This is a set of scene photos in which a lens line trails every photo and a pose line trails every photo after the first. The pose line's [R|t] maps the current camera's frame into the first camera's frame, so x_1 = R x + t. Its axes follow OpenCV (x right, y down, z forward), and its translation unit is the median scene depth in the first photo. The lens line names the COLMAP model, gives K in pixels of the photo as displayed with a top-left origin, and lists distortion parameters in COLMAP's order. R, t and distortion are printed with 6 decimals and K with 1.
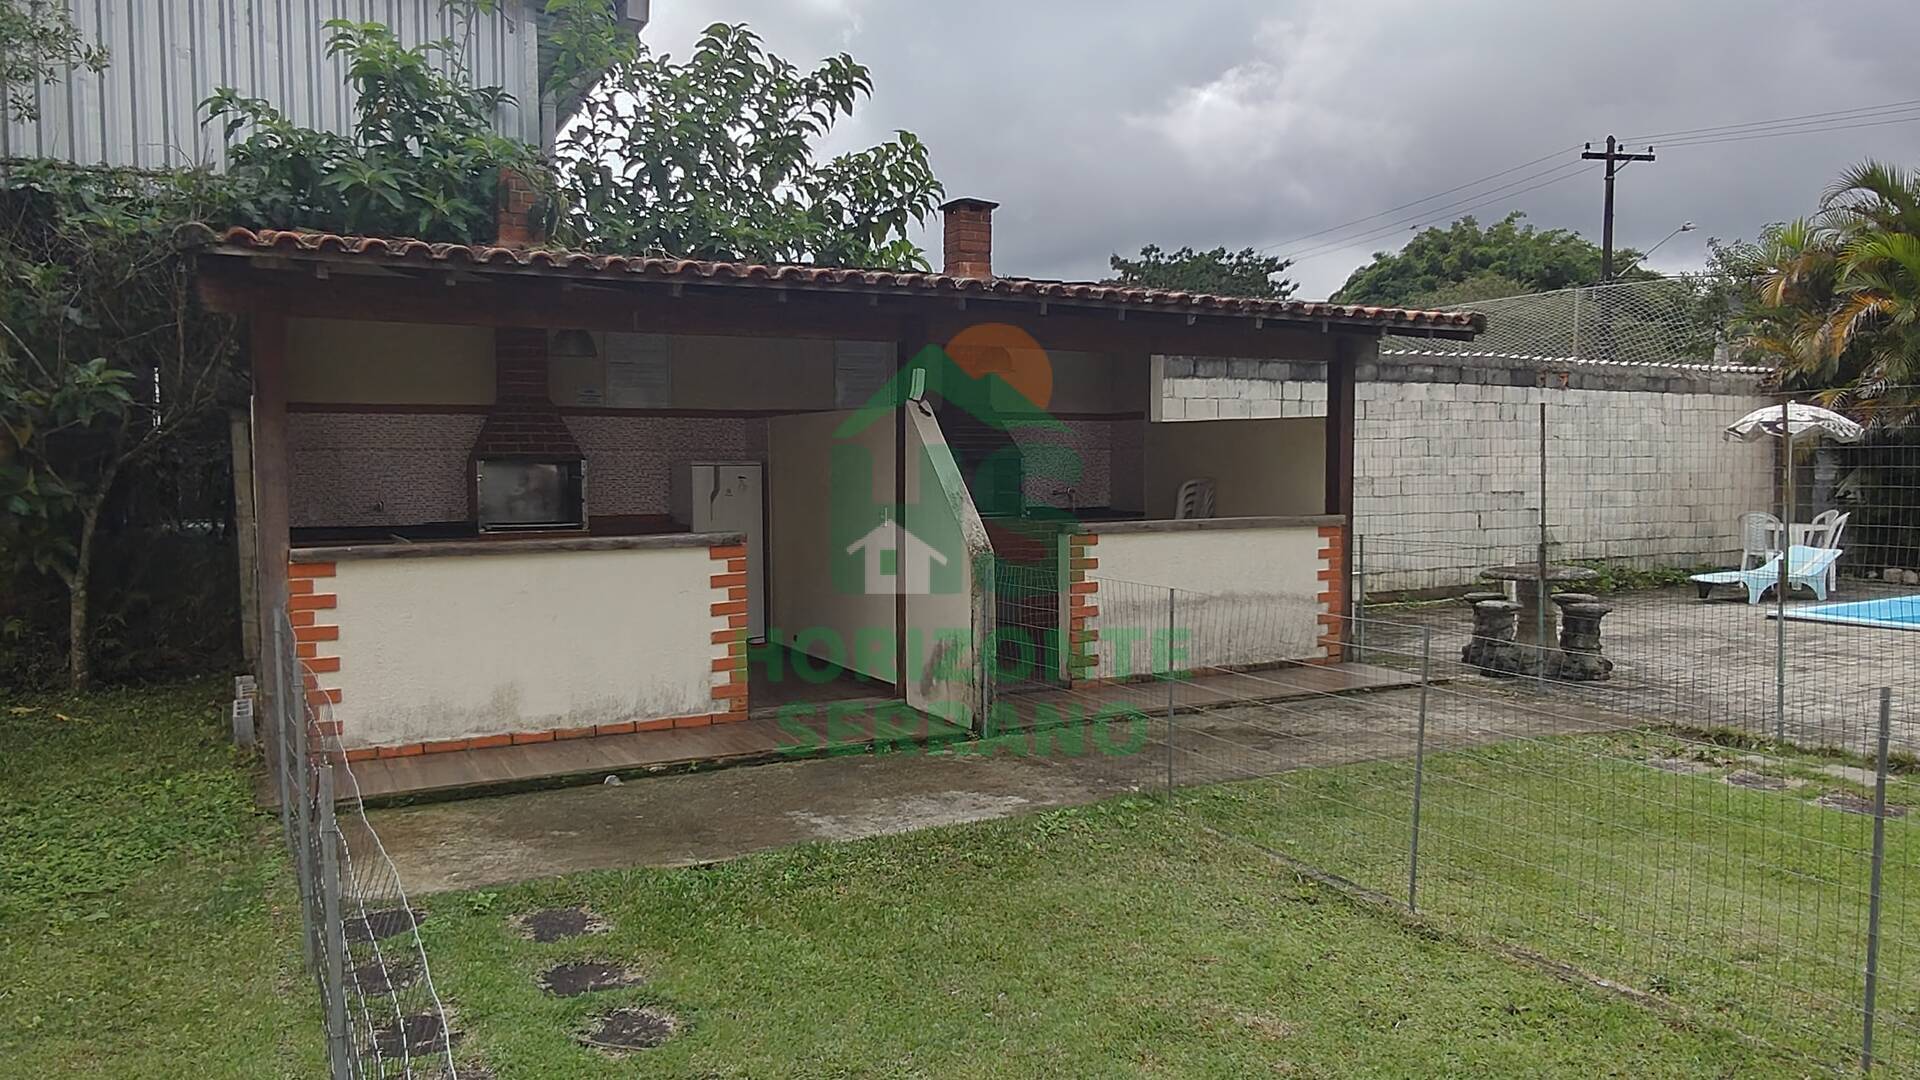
lens RADIAL K [[1328.0, 0, 957.7], [0, 1328.0, 535.8], [0, 0, 1]] dist [-0.005996, -0.002611]
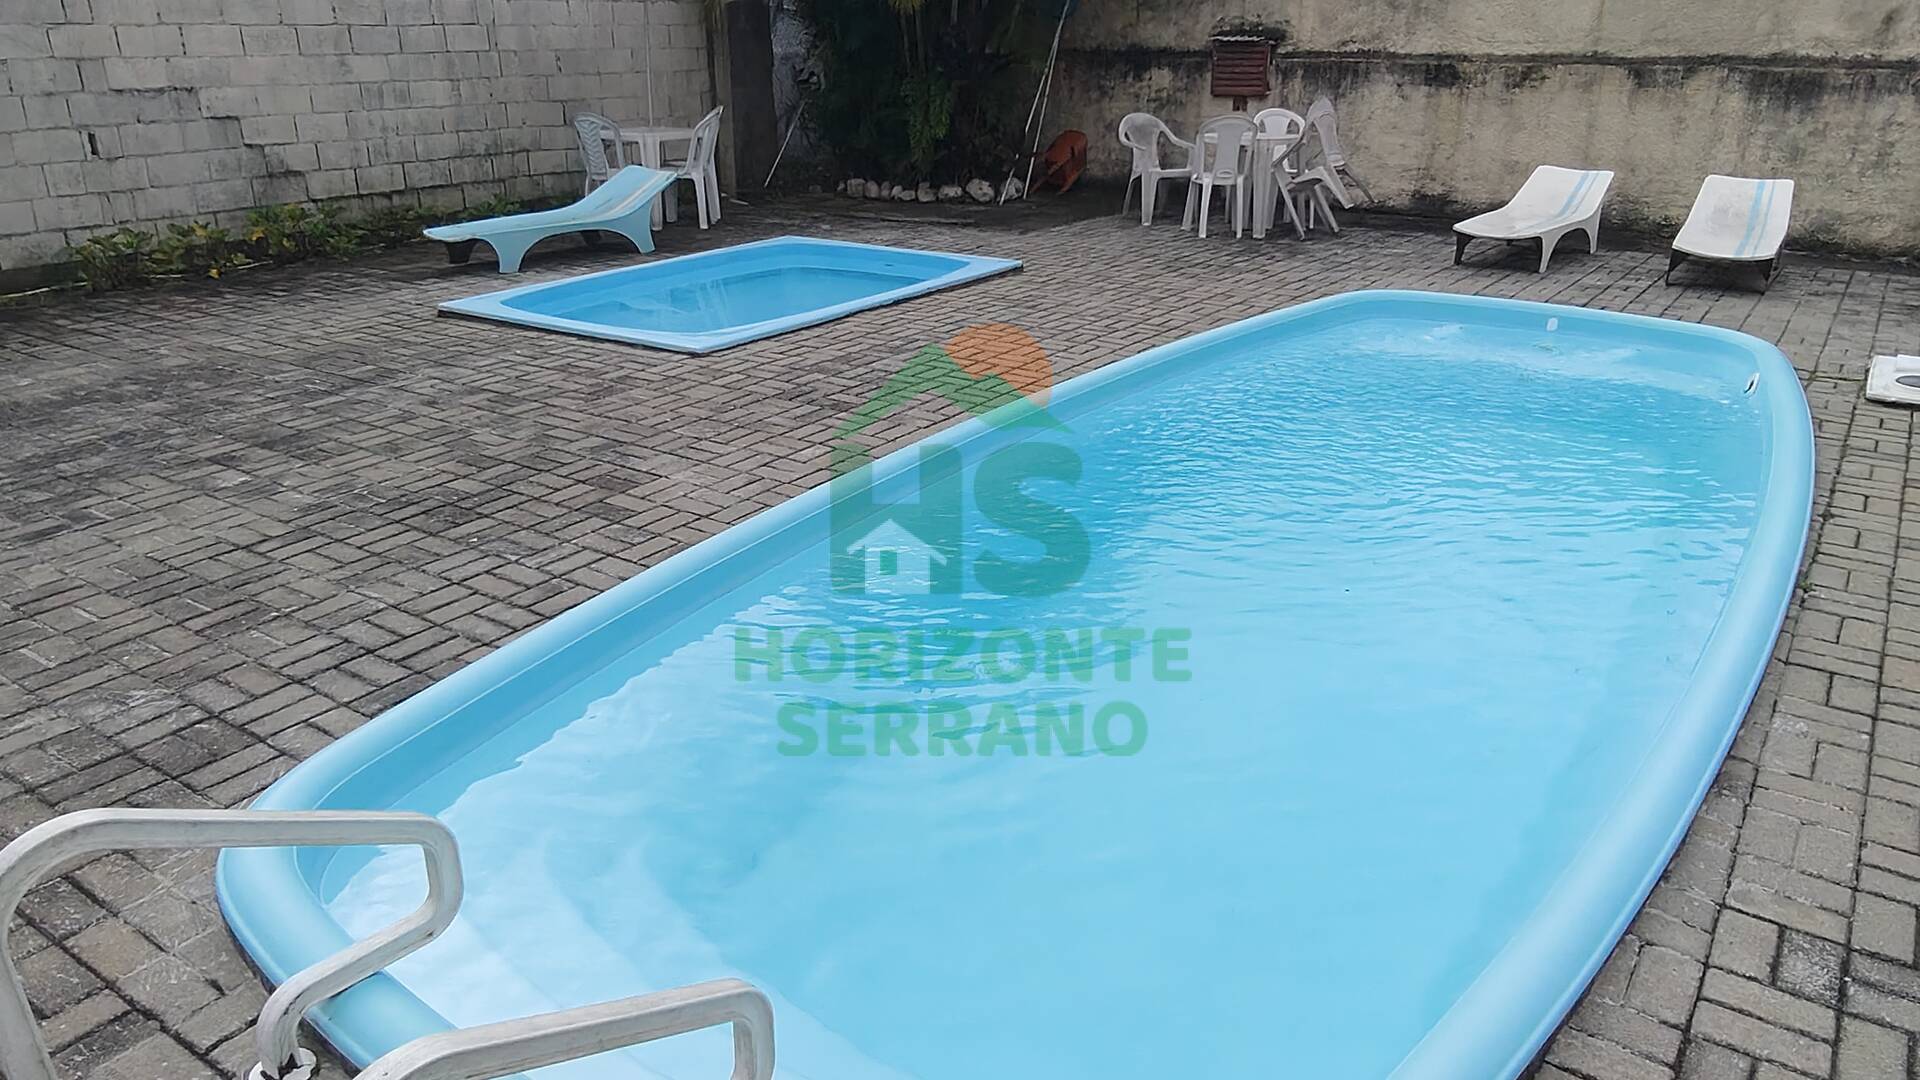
lens RADIAL K [[1328.0, 0, 959.6], [0, 1328.0, 538.8], [0, 0, 1]] dist [-0.005996, -0.002611]
pose [[0.891337, -0.161190, 0.423717, 0.469202], [0.022868, 0.949450, 0.313083, -0.020167], [-0.452764, -0.269373, 0.849966, 0.302308]]
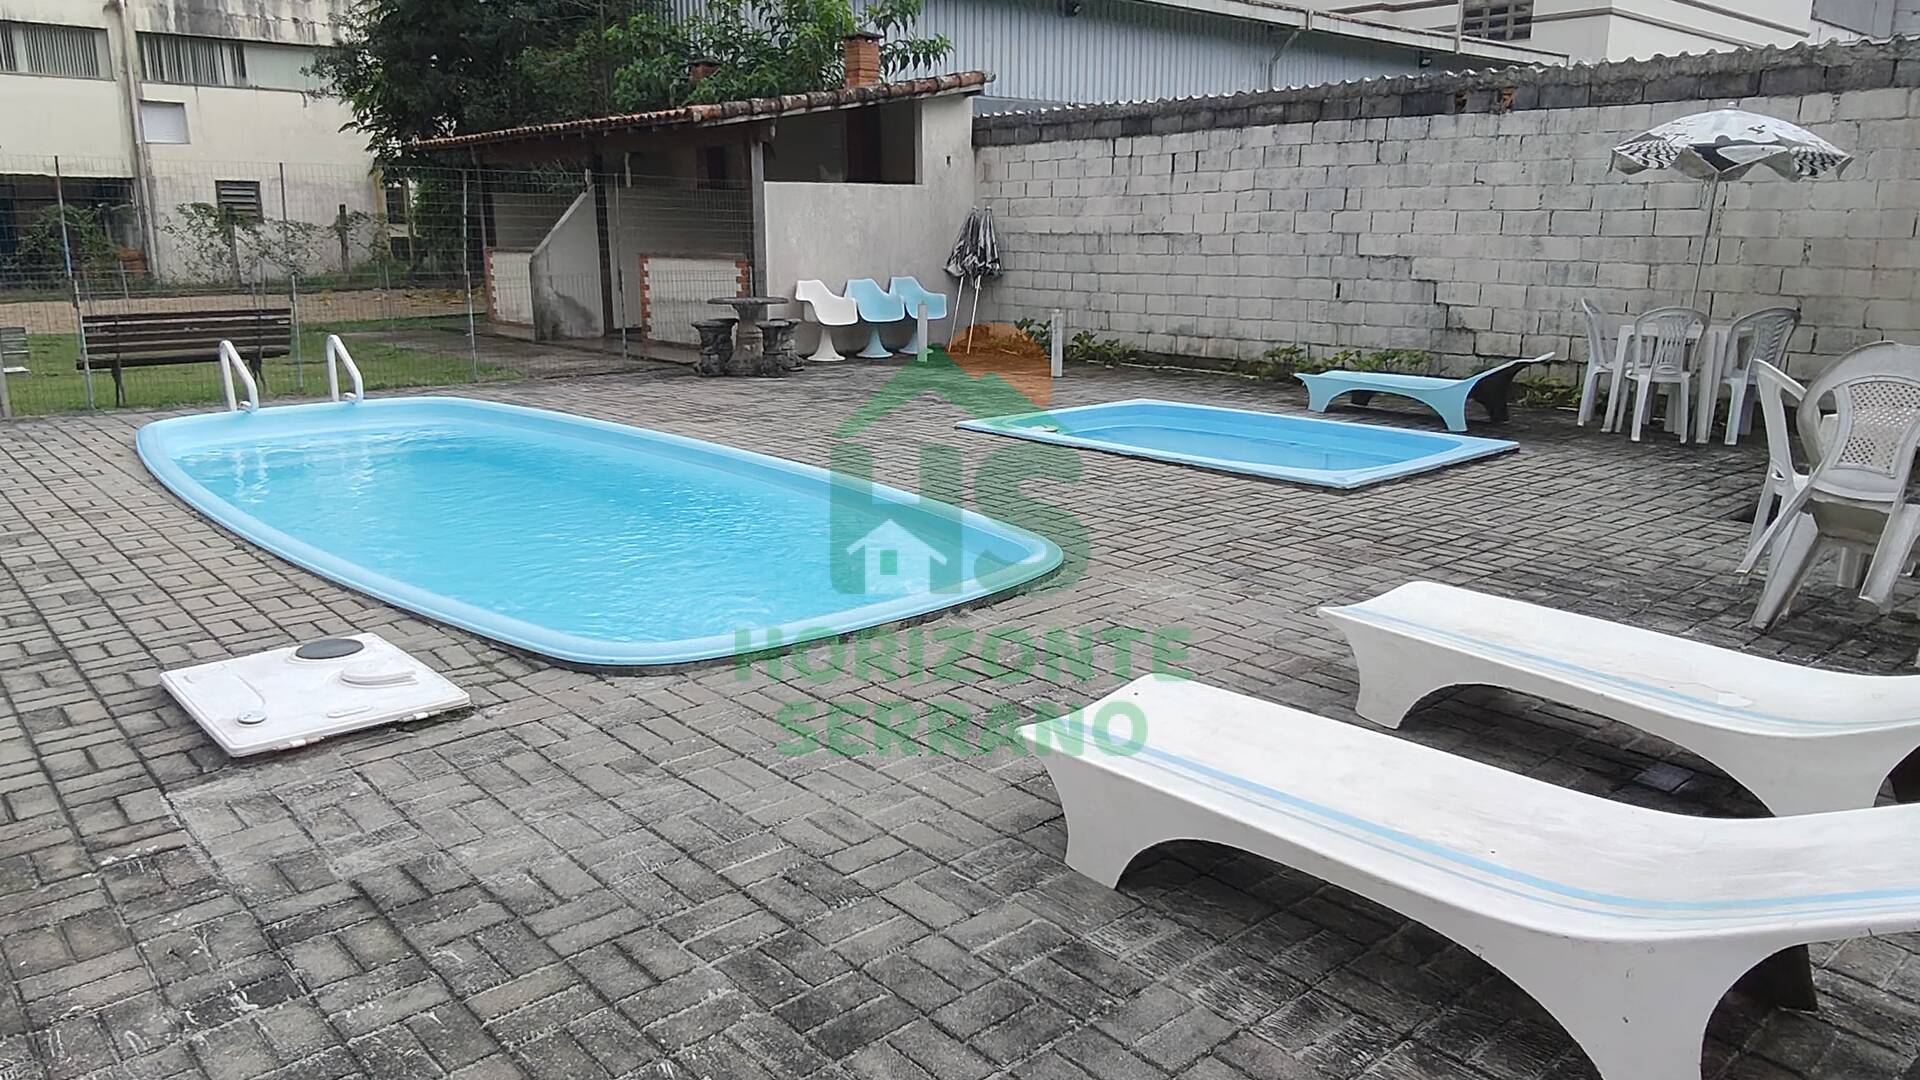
lens RADIAL K [[1328.0, 0, 957.1], [0, 1328.0, 546.1], [0, 0, 1]] dist [-0.005996, -0.002611]
pose [[0.240872, 0.229973, -0.942917, 1.186821], [-0.058753, 0.973195, 0.222349, -0.026679], [0.968777, 0.001842, 0.247927, 0.576065]]
